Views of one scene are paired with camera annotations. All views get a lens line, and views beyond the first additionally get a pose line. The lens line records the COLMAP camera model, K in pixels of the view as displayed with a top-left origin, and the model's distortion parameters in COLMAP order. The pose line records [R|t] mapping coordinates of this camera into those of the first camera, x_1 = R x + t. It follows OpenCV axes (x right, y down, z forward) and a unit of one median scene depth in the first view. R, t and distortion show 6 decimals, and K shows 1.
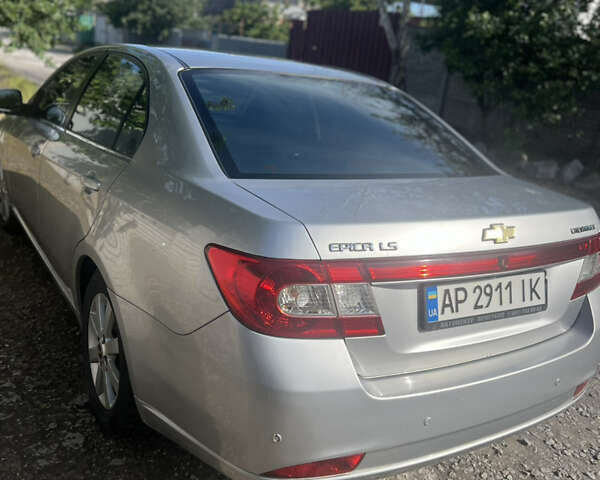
lens RADIAL K [[605.8, 0, 294.1], [0, 605.8, 239.9], [0, 0, 1]] dist [0.038775, 0.000000]
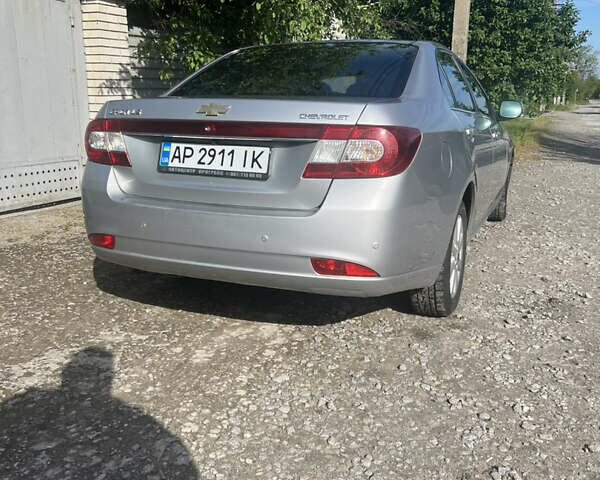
lens RADIAL K [[605.8, 0, 295.7], [0, 605.8, 240.4], [0, 0, 1]] dist [0.038775, 0.000000]
pose [[0.587756, 0.076403, -0.805423, 1.555495], [-0.190550, 0.980598, -0.046033, 0.305420], [0.786279, 0.180529, 0.590911, 0.382267]]
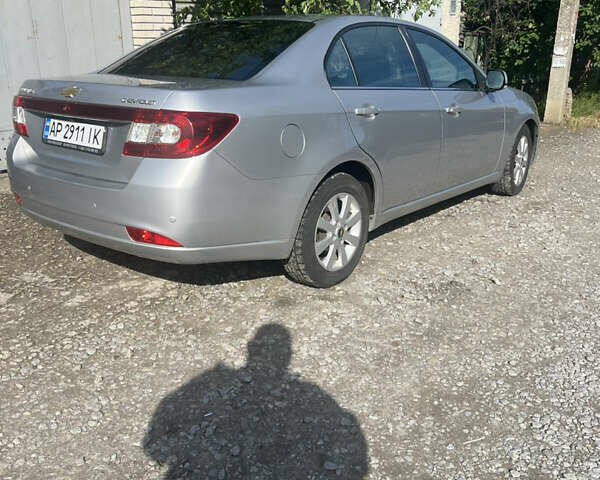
lens RADIAL K [[605.8, 0, 303.4], [0, 605.8, 242.1], [0, 0, 1]] dist [0.038775, 0.000000]
pose [[0.342352, 0.180012, -0.922166, 2.062194], [-0.251236, 0.963276, 0.094767, 0.065919], [0.905359, 0.199238, 0.375005, 1.017668]]
